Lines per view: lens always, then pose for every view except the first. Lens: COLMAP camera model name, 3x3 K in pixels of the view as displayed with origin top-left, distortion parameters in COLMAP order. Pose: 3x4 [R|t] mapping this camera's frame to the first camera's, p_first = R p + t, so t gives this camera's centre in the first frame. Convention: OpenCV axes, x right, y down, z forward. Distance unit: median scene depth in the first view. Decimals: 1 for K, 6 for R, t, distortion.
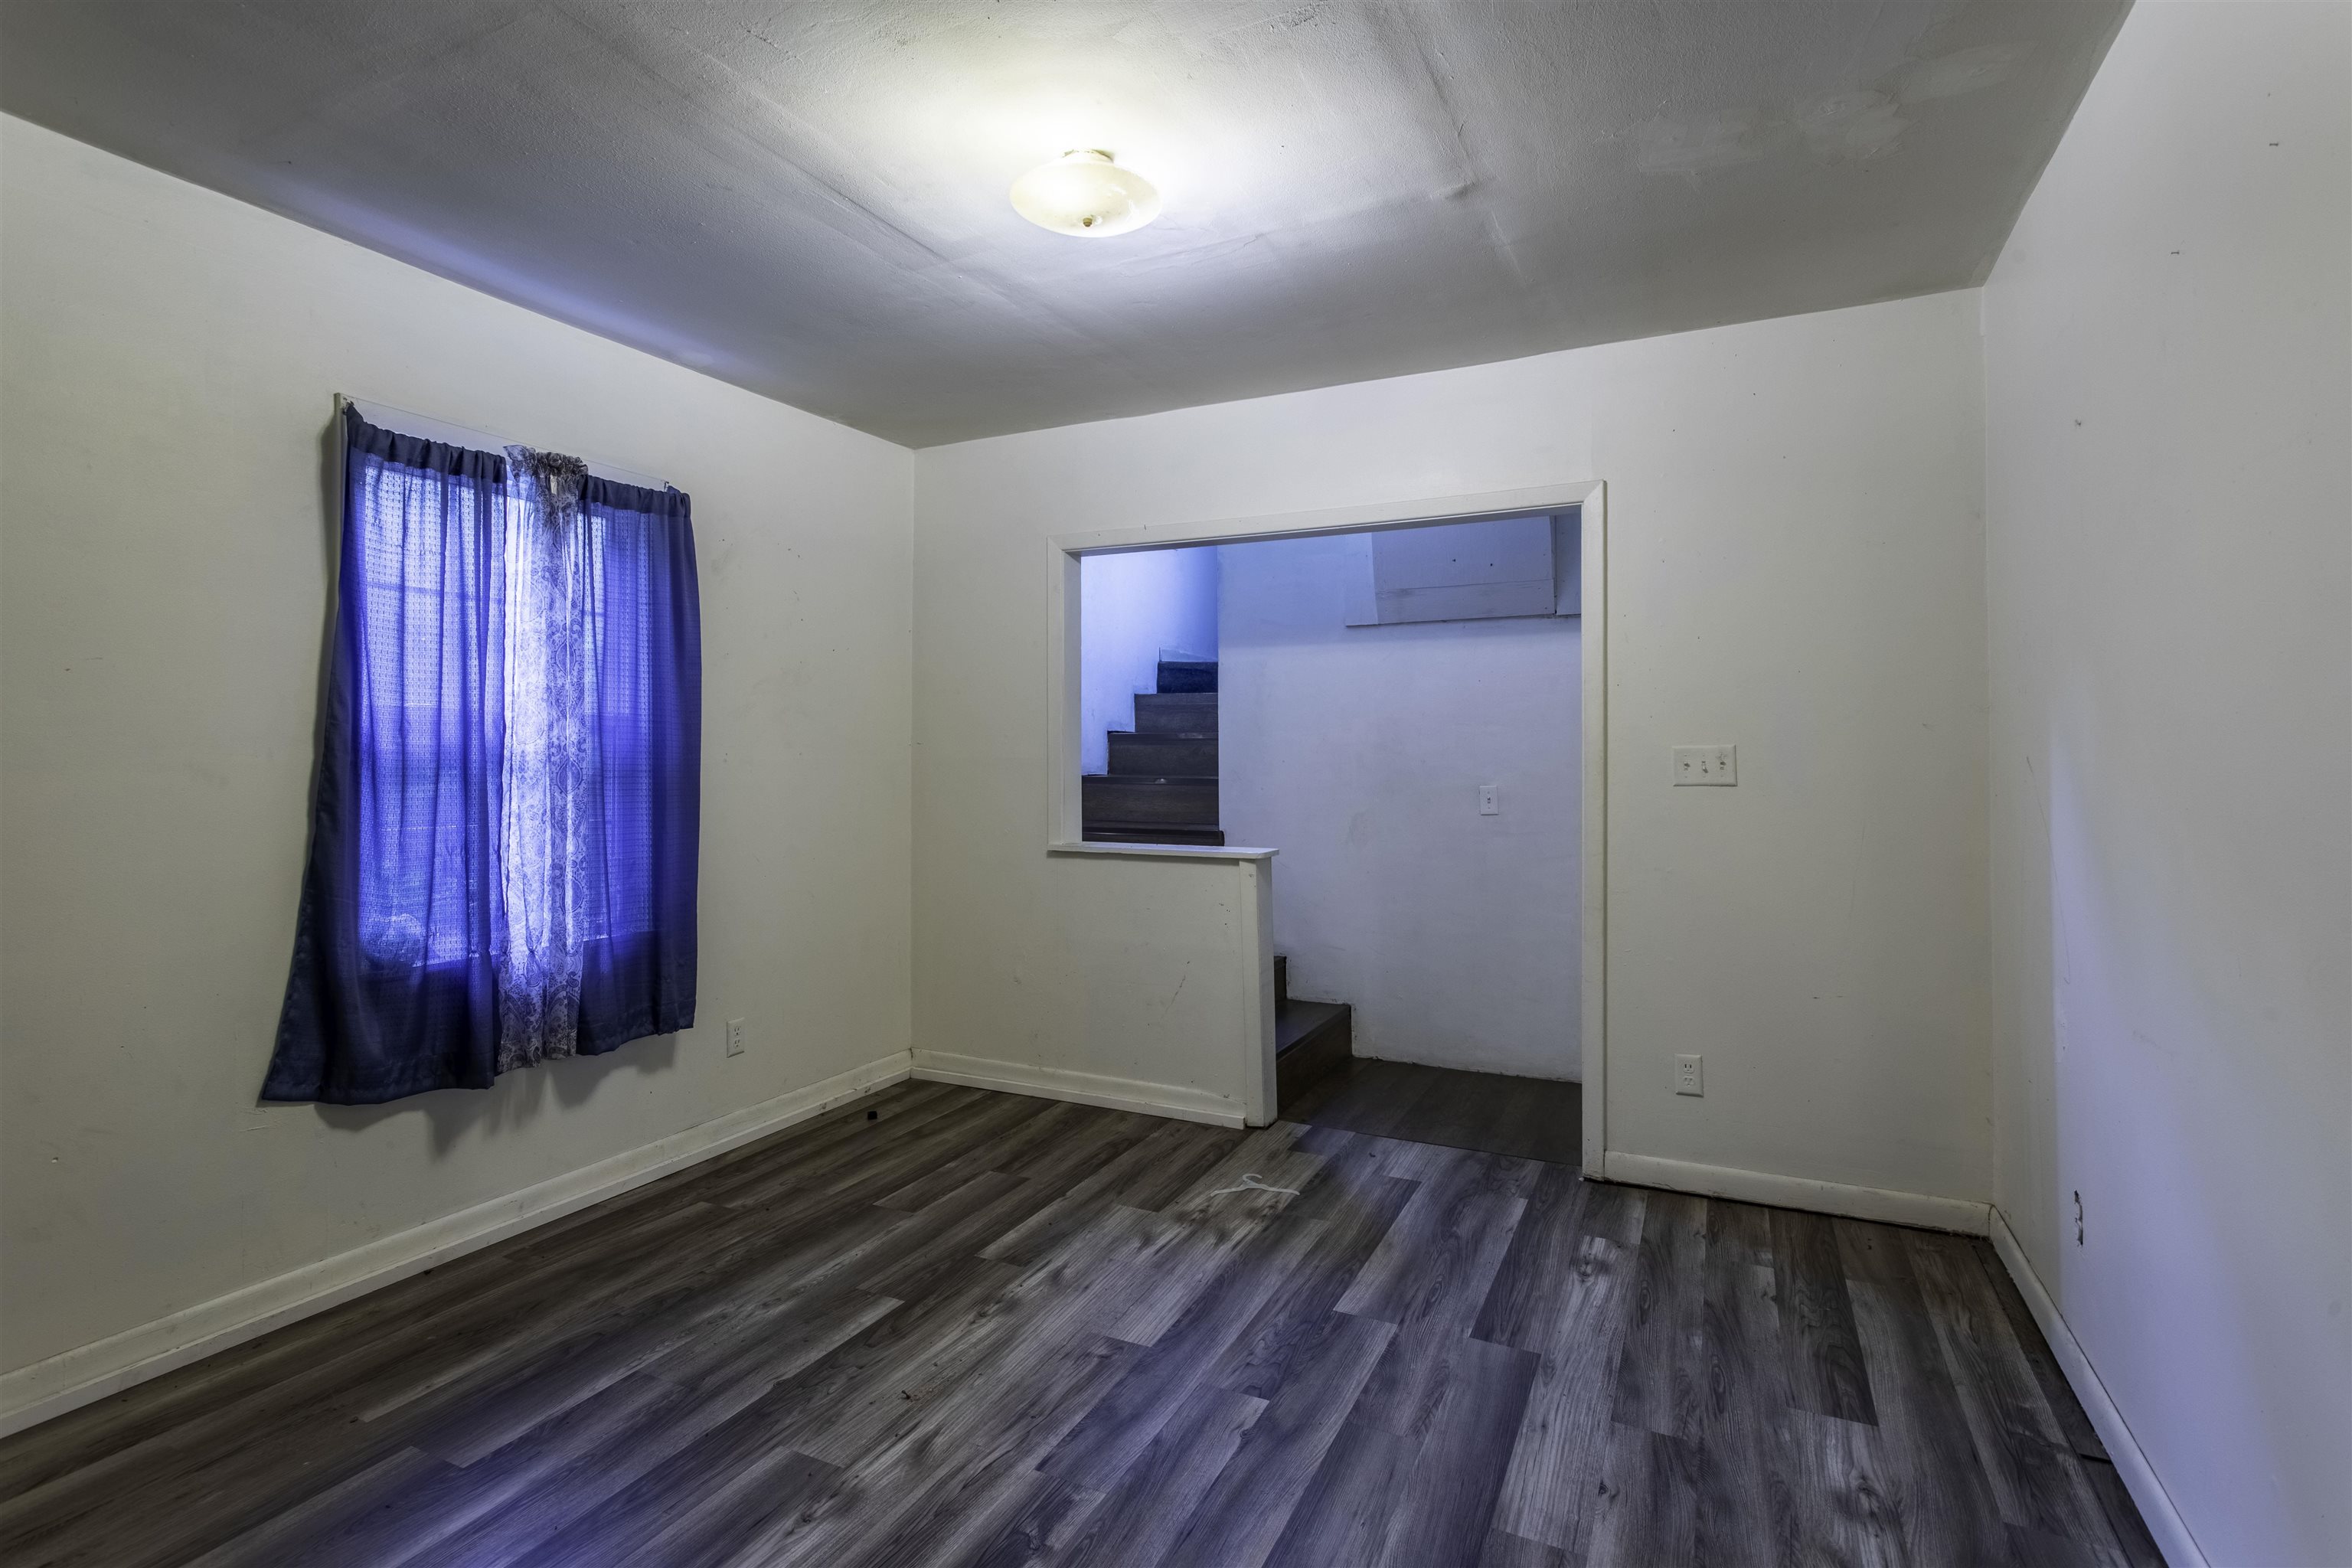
lens RADIAL K [[1143.9, 0, 1162.3], [0, 1143.9, 772.5], [0, 0, 1]] dist [0.006525, 0.004094]
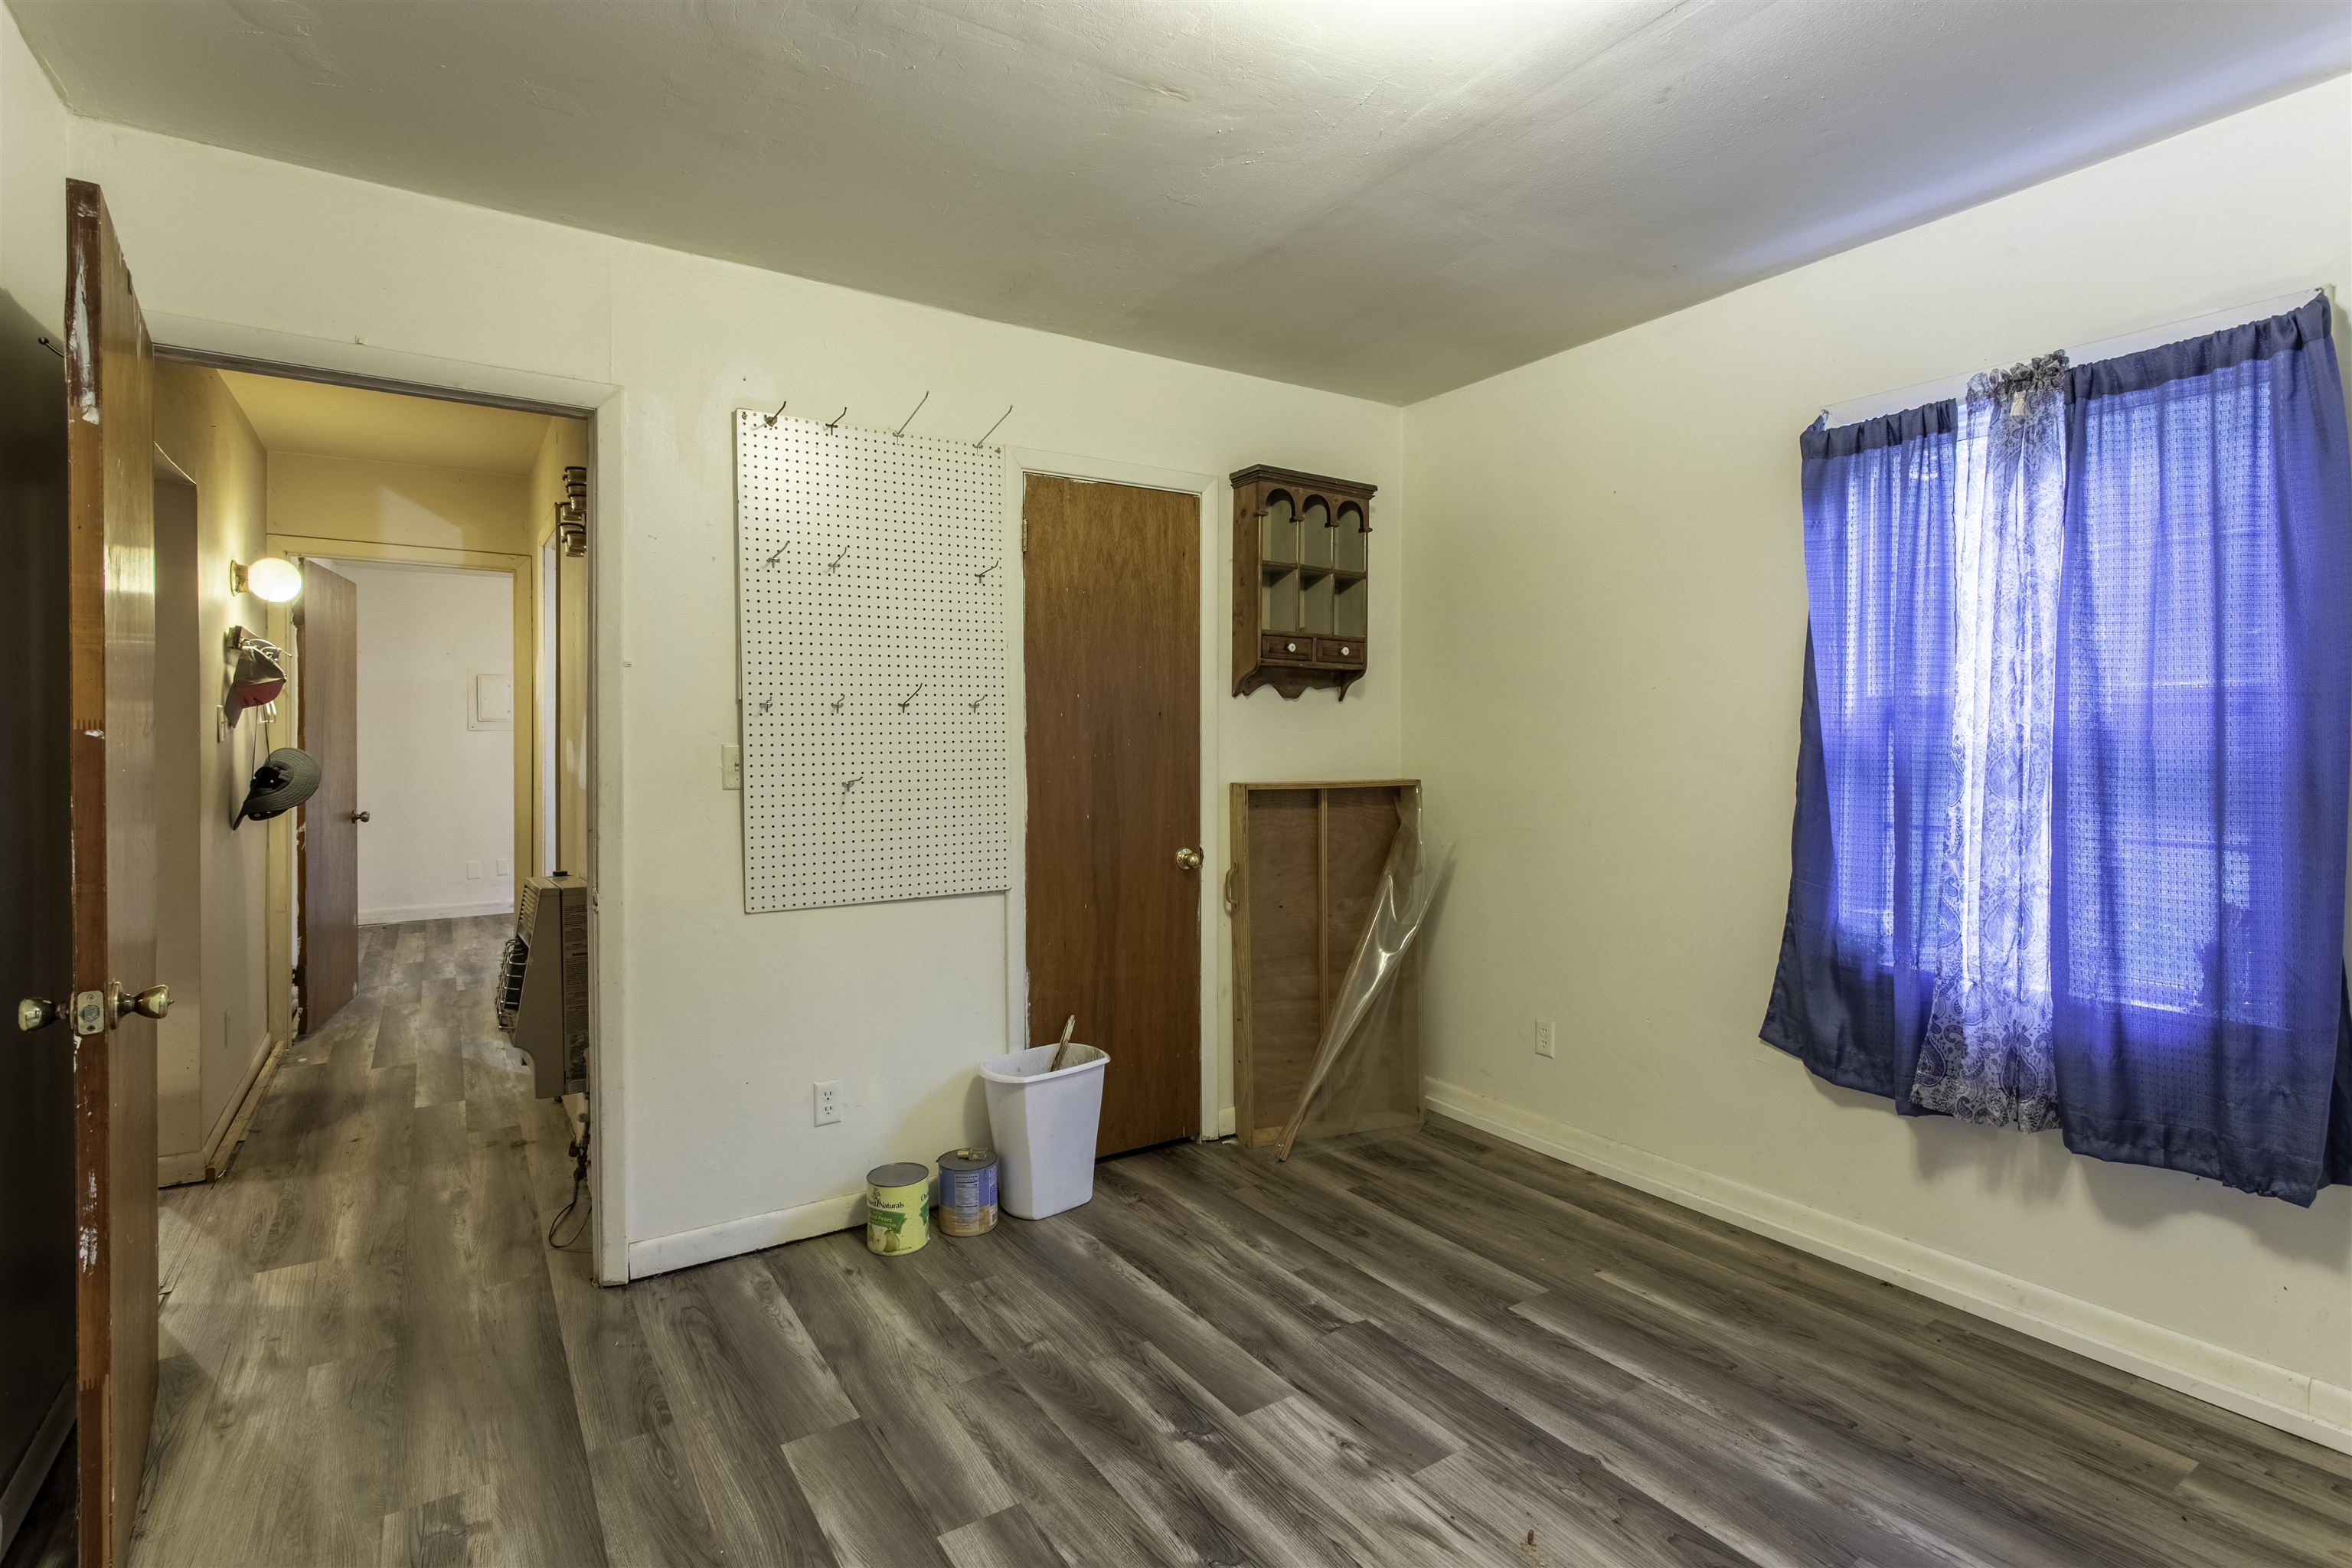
lens RADIAL K [[1143.9, 0, 1162.1], [0, 1143.9, 769.2], [0, 0, 1]] dist [0.006525, 0.004094]
pose [[-0.522020, 0.019388, -0.852713, 0.539434], [-0.007327, 0.999603, 0.027213, -0.019380], [0.852902, 0.020453, -0.521670, 1.077214]]
